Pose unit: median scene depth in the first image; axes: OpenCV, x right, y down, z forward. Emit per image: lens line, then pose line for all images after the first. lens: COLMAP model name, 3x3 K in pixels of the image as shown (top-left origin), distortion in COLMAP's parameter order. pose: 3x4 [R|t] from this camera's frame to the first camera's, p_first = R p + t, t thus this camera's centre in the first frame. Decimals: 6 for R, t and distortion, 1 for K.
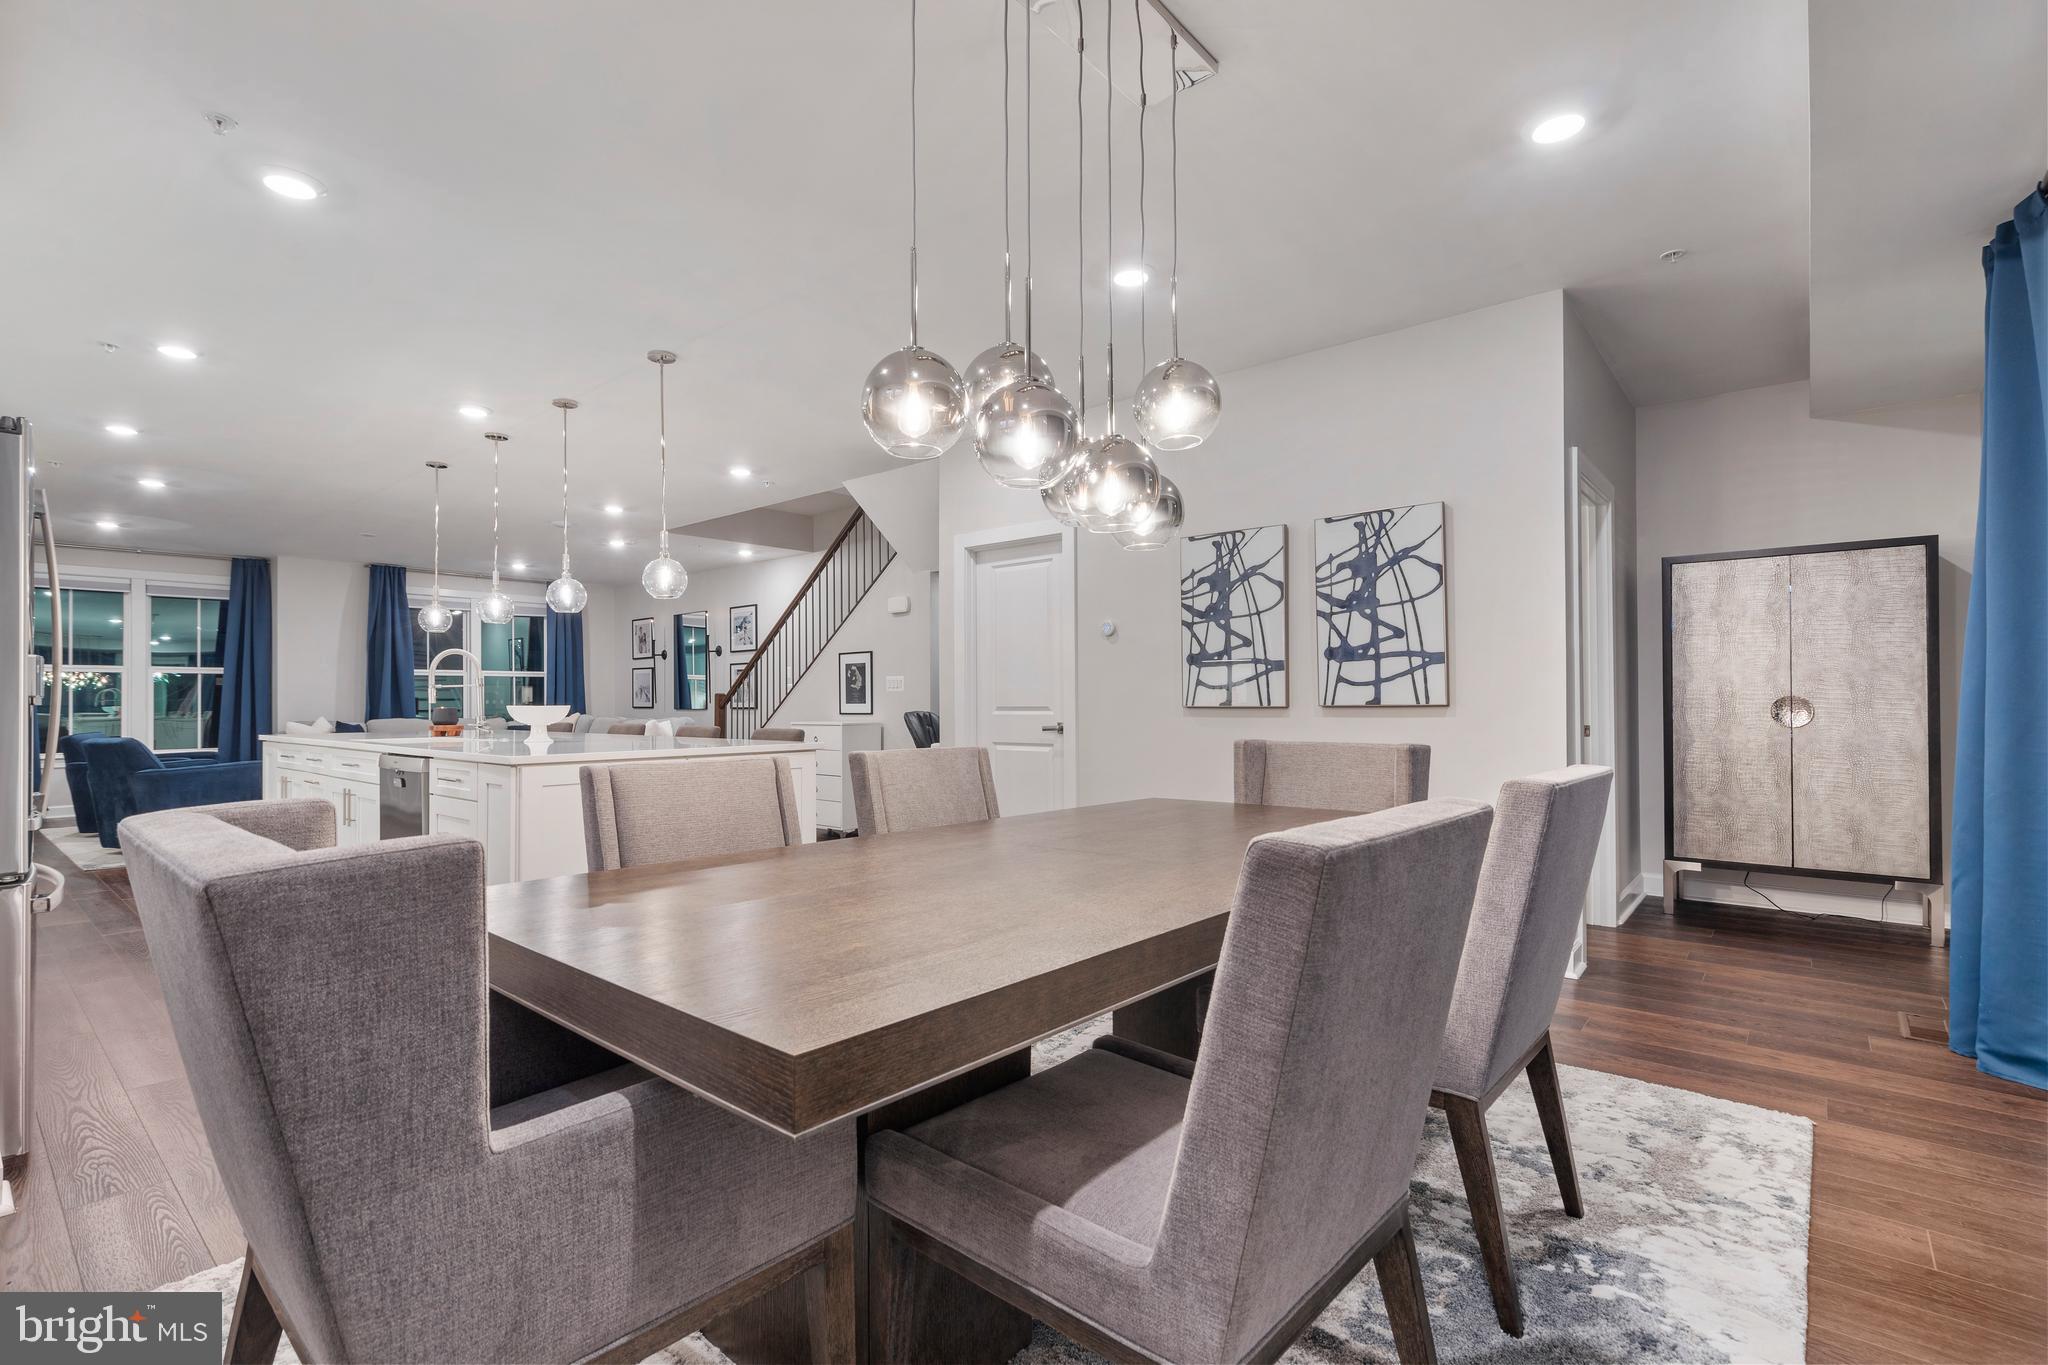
lens RADIAL K [[944.4, 0, 1033.1], [0, 944.4, 692.2], [0, 0, 1]] dist [-0.005330, 0.000385]
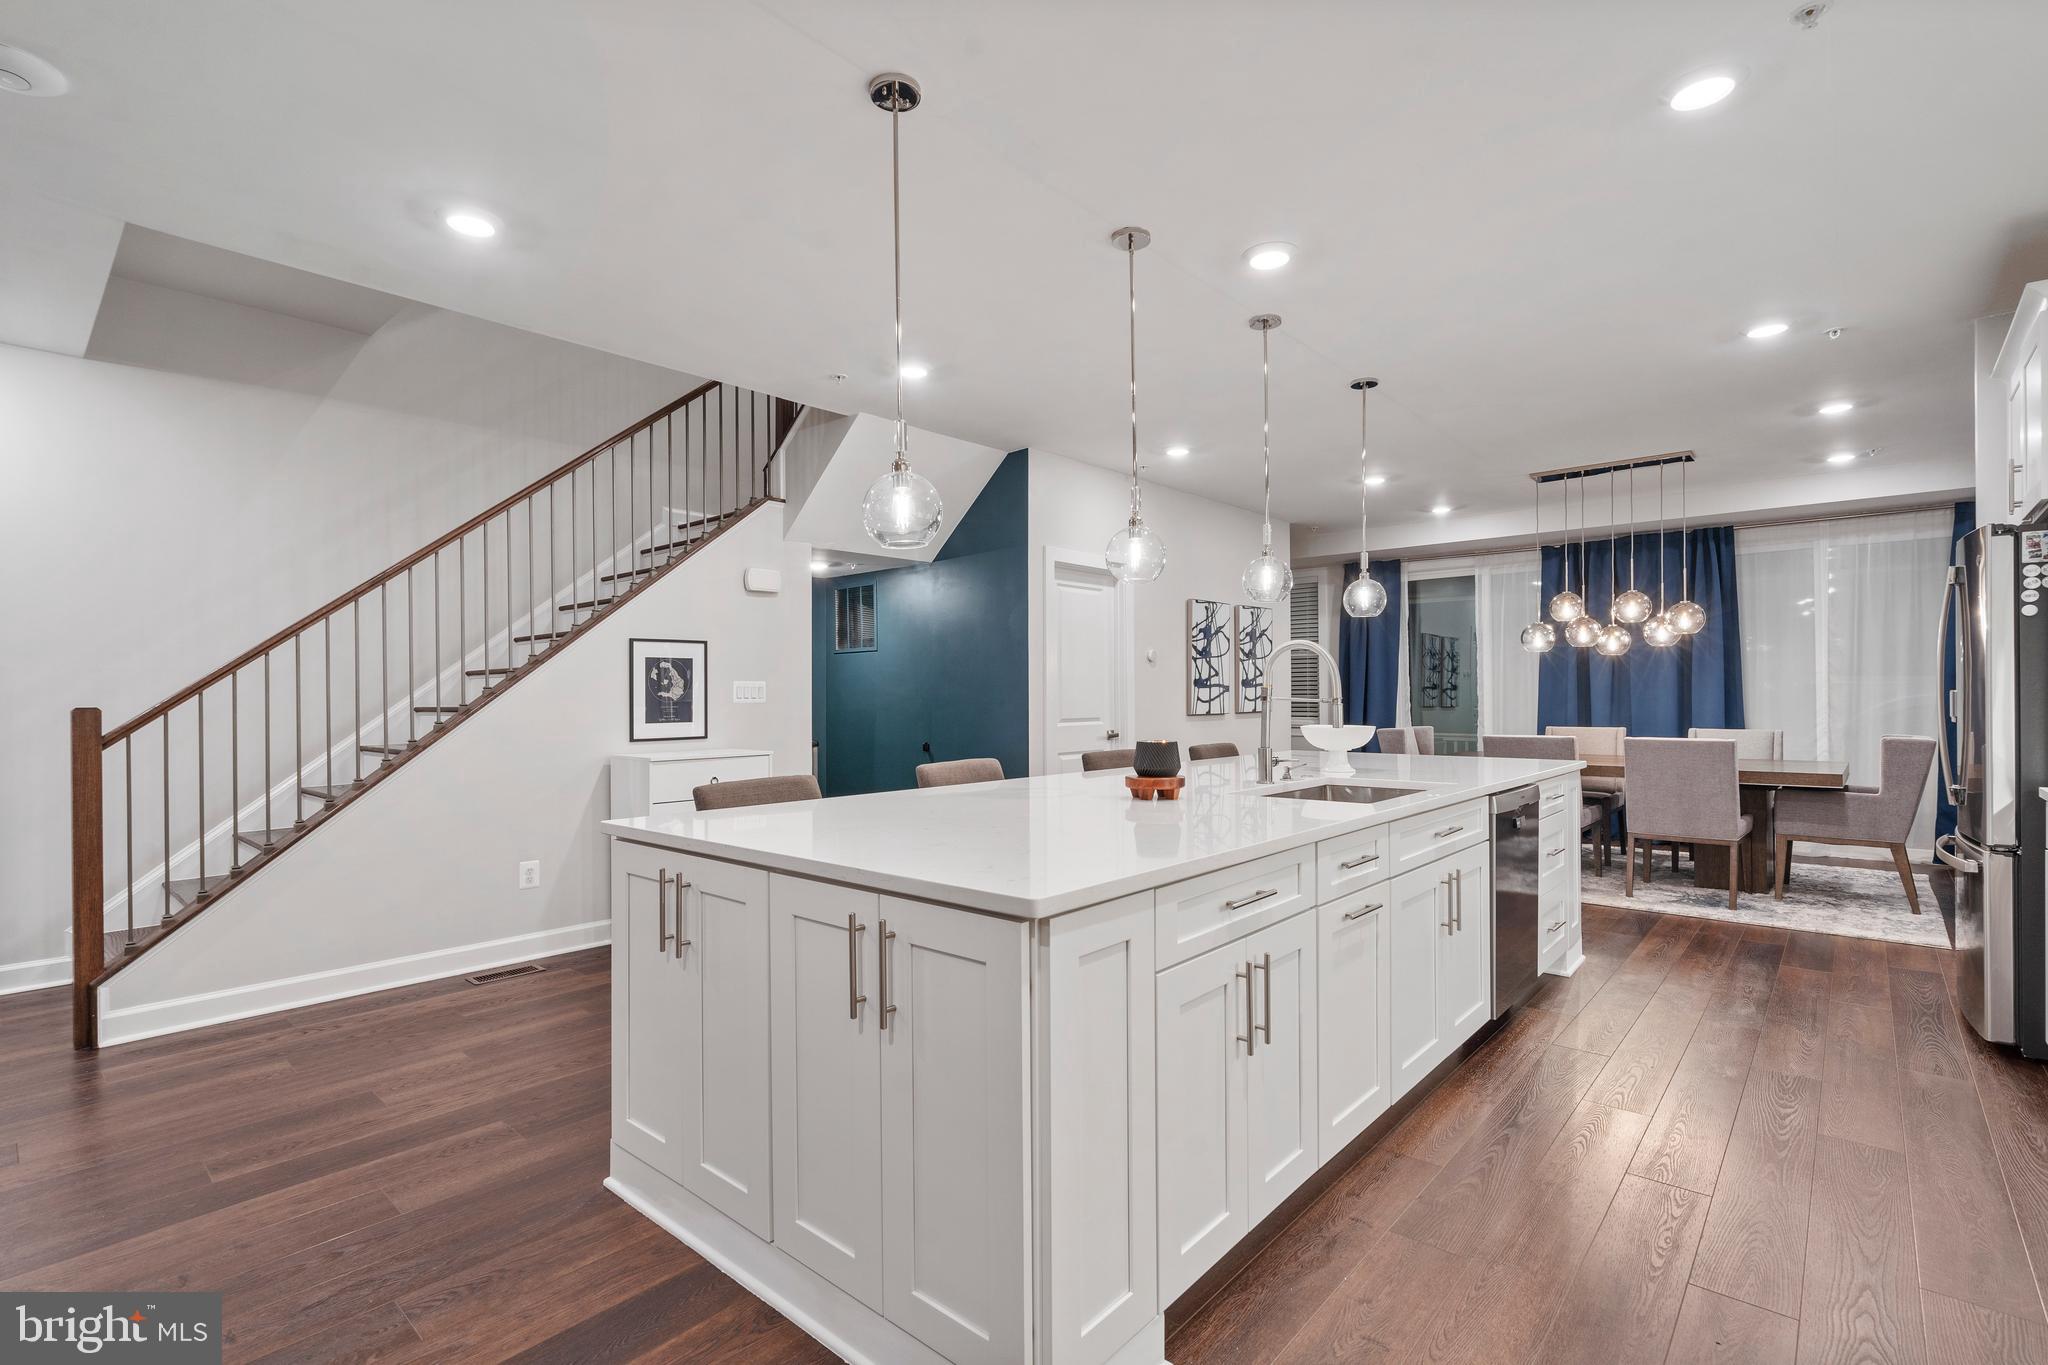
lens RADIAL K [[944.4, 0, 1024.0], [0, 944.4, 687.8], [0, 0, 1]] dist [-0.005330, 0.000385]
pose [[0.022651, 0.016730, 0.999603, -1.319216], [-0.004772, 0.999850, -0.016626, -0.003134], [-0.999732, -0.004394, 0.022727, 1.258147]]
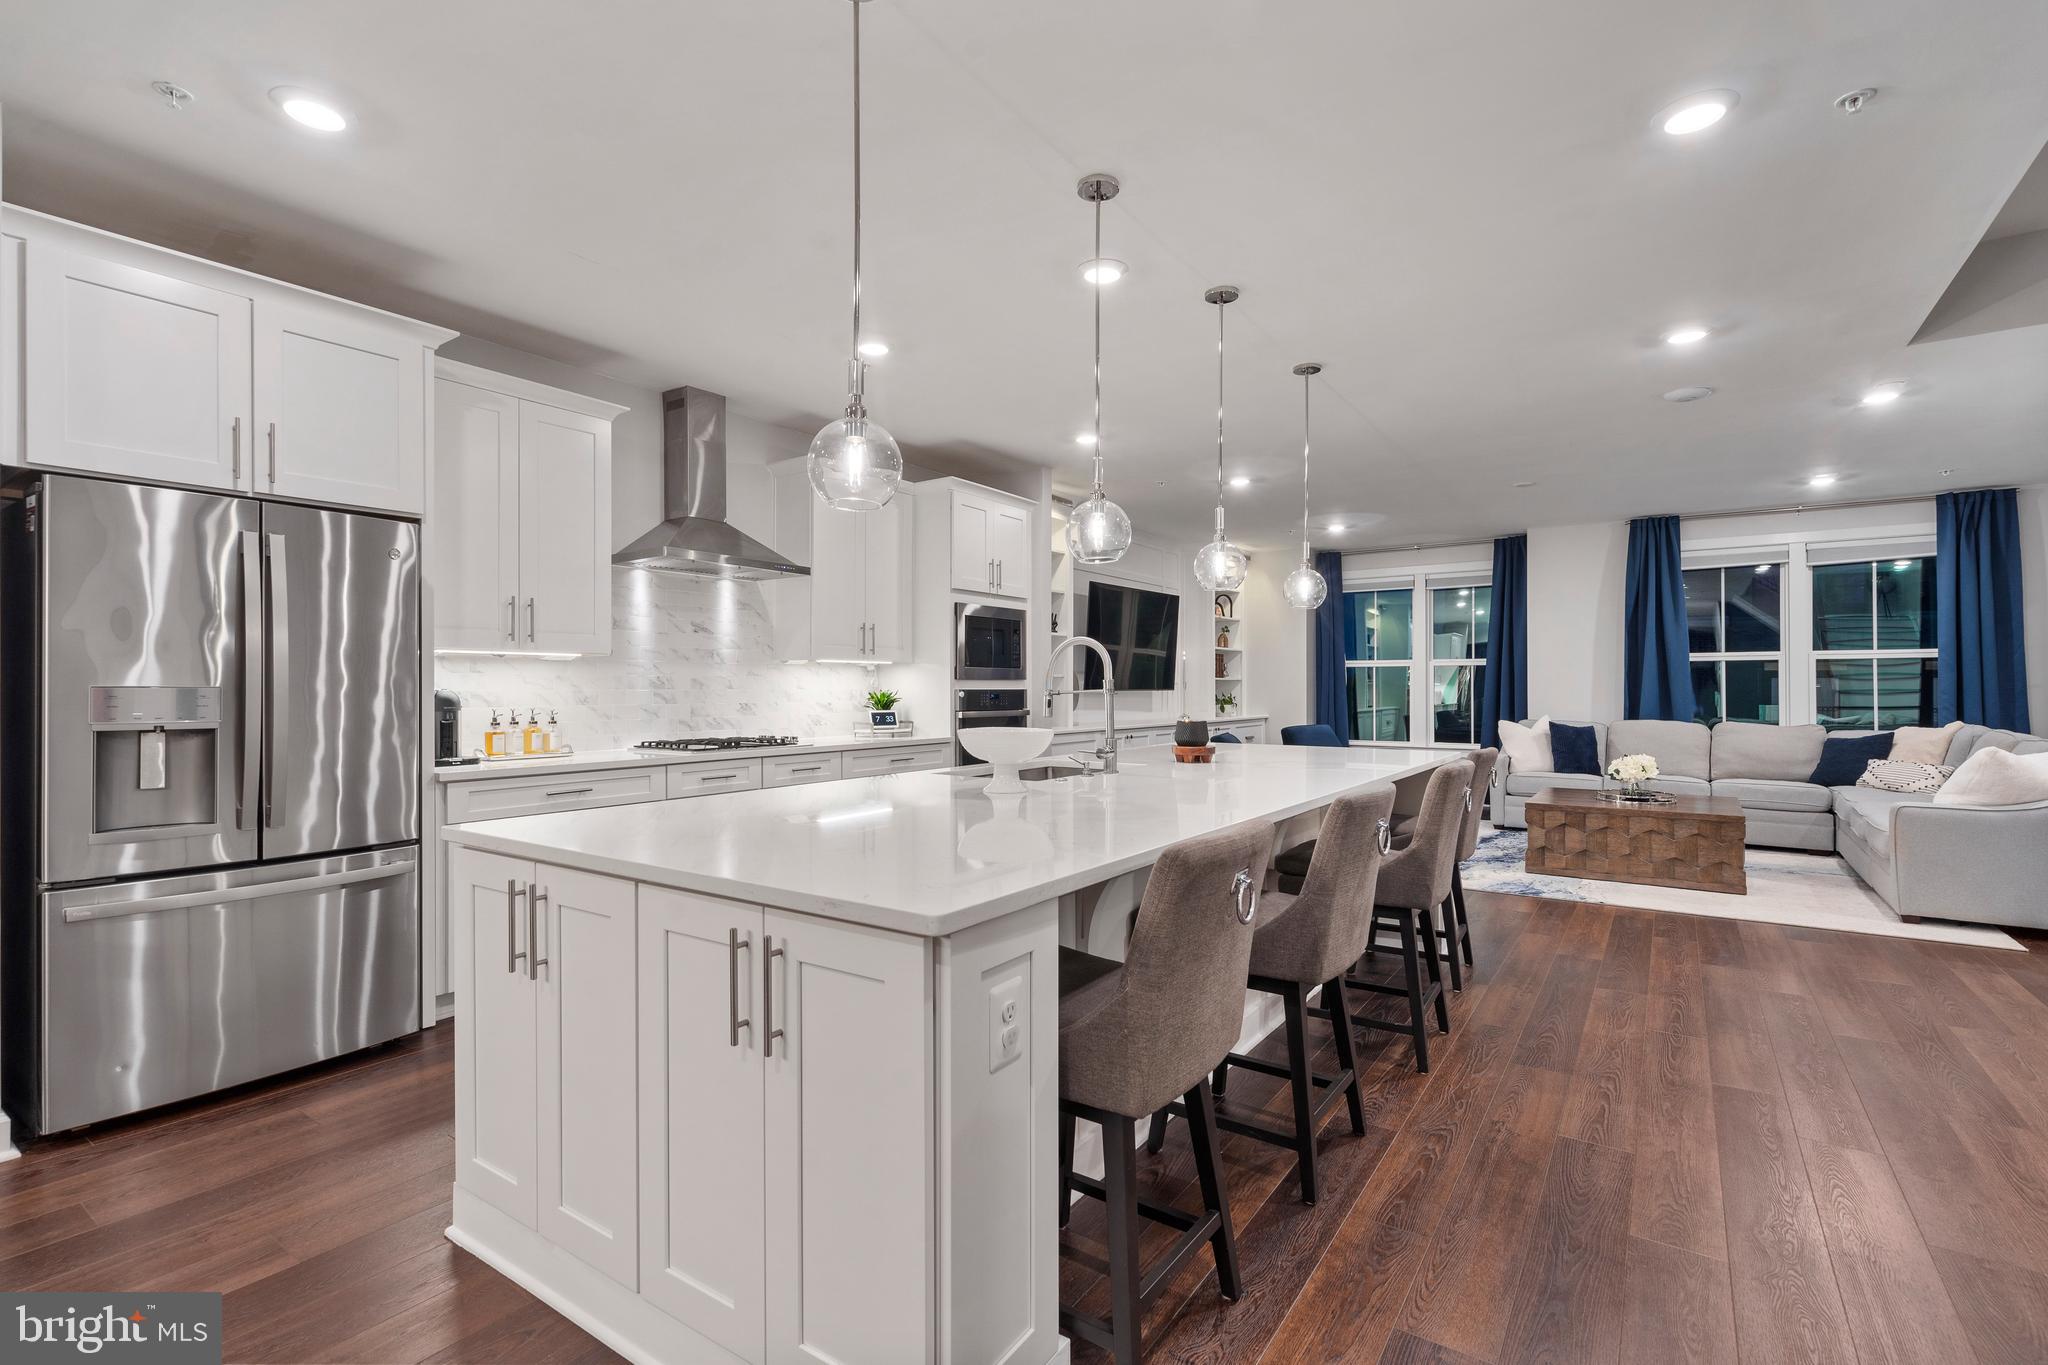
lens RADIAL K [[944.4, 0, 1020.4], [0, 944.4, 678.6], [0, 0, 1]] dist [-0.005330, 0.000385]
pose [[0.085110, 0.000852, -0.996371, 0.080801], [0.007203, 0.999973, 0.001471, -0.020004], [0.996346, -0.007302, 0.085101, 0.967521]]
